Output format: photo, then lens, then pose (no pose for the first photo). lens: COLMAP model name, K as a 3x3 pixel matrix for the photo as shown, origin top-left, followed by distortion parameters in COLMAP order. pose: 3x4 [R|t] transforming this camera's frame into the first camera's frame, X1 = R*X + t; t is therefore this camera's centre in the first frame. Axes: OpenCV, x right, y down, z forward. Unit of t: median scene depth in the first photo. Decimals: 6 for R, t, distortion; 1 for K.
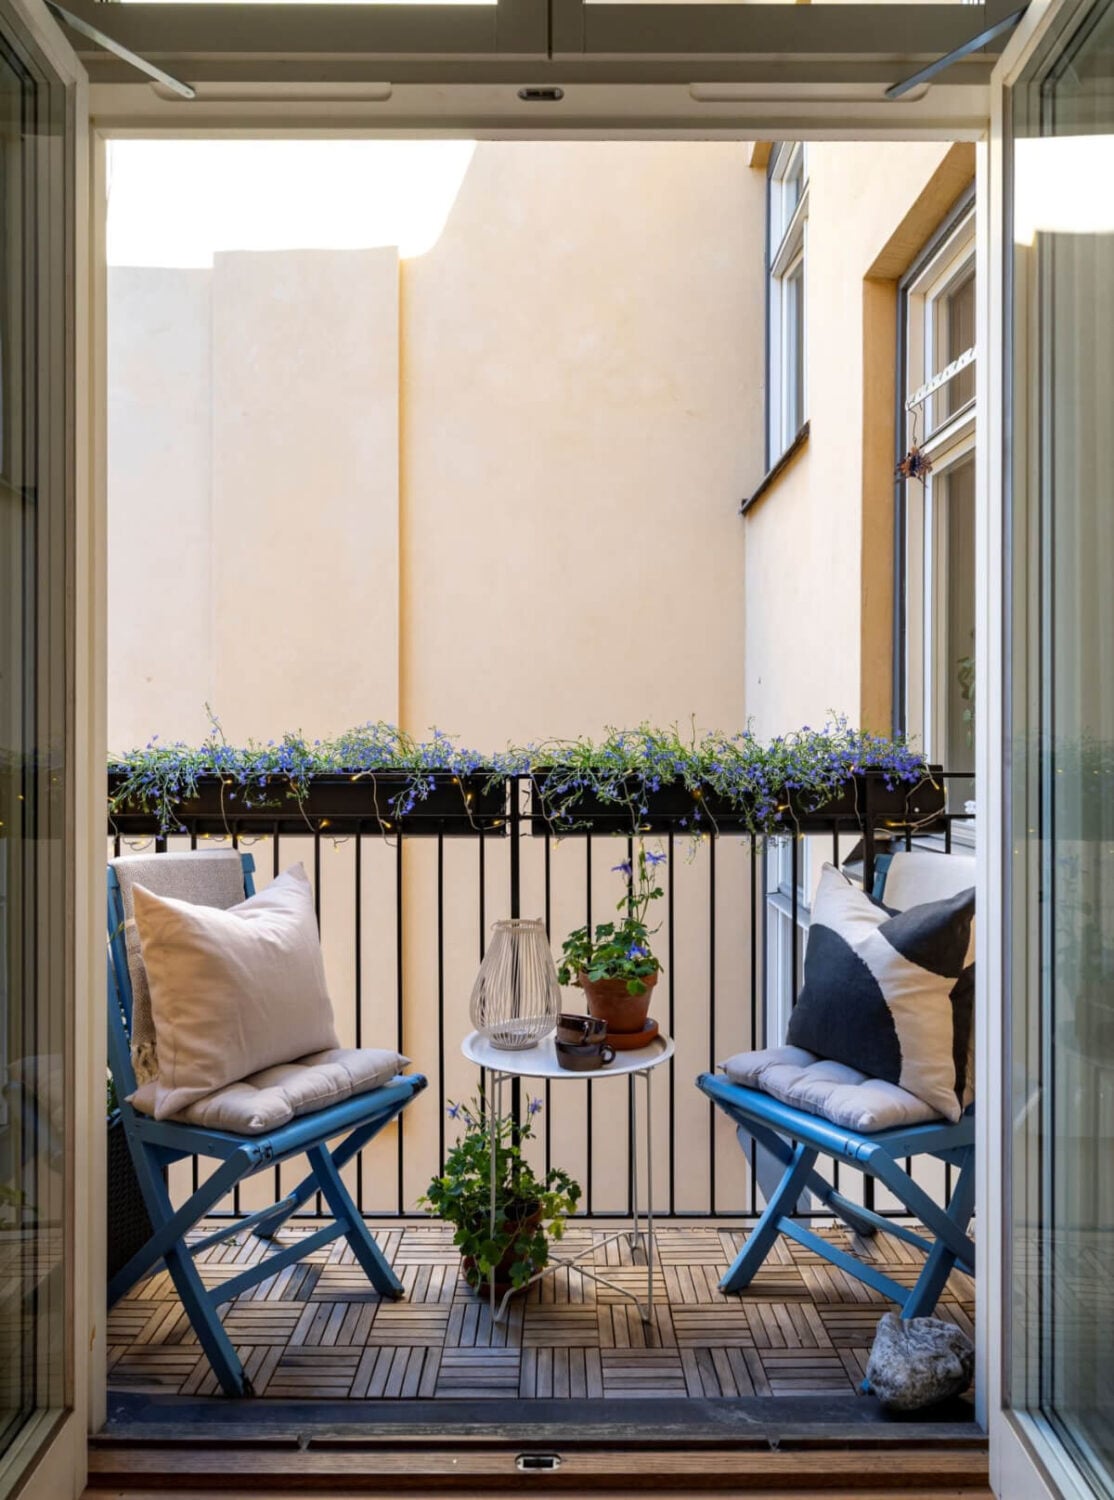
lens RADIAL K [[1146.6, 0, 557.0], [0, 1146.6, 750.0], [0, 0, 1]] dist [-0.000750, -0.000951]
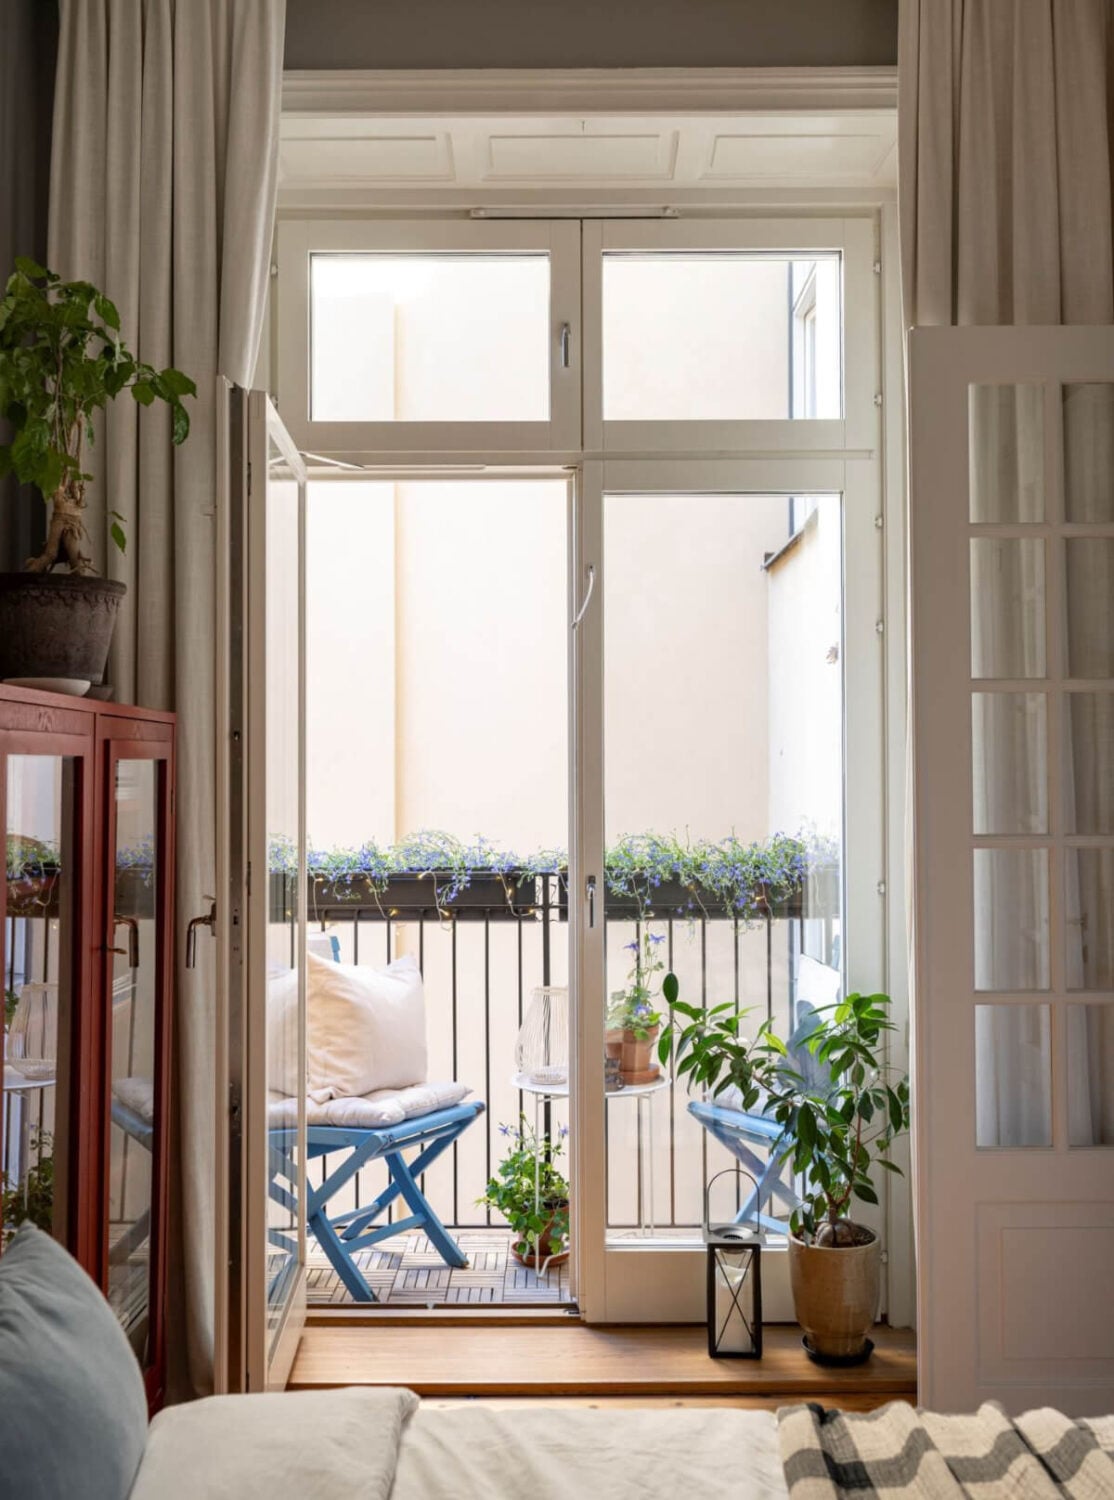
lens RADIAL K [[1704.0, 0, 557.0], [0, 1704.0, 750.0], [0, 0, 1]] dist [0.004067, -0.009041]
pose [[0.999980, -0.002951, 0.005536, -0.035473], [0.003050, 0.999836, -0.017846, -0.081237], [-0.005482, 0.017862, 0.999825, -0.889478]]
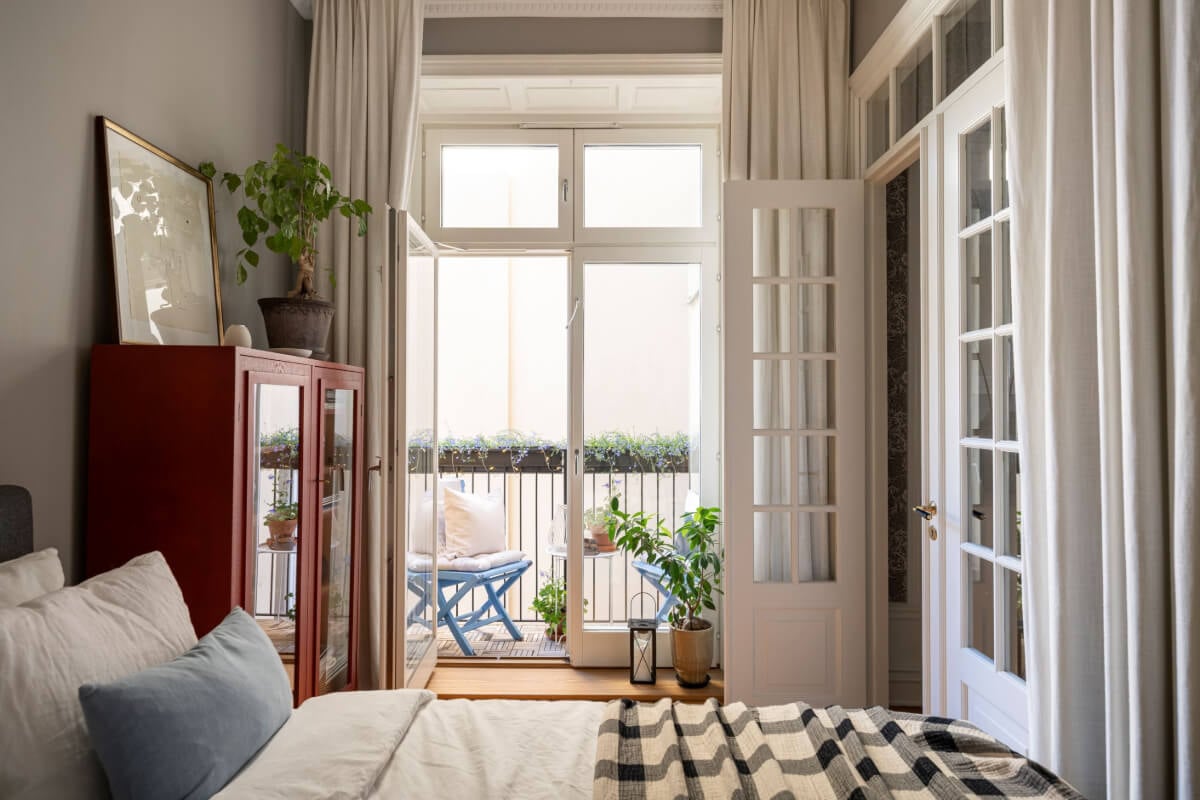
lens RADIAL K [[829.2, 0, 599.0], [0, 829.2, 401.4], [0, 0, 1]] dist [-0.000964, -0.001986]
pose [[0.999983, 0.001825, -0.005609, 0.050407], [-0.001883, 0.999944, -0.010374, -0.068762], [0.005590, 0.010384, 0.999930, -0.886610]]
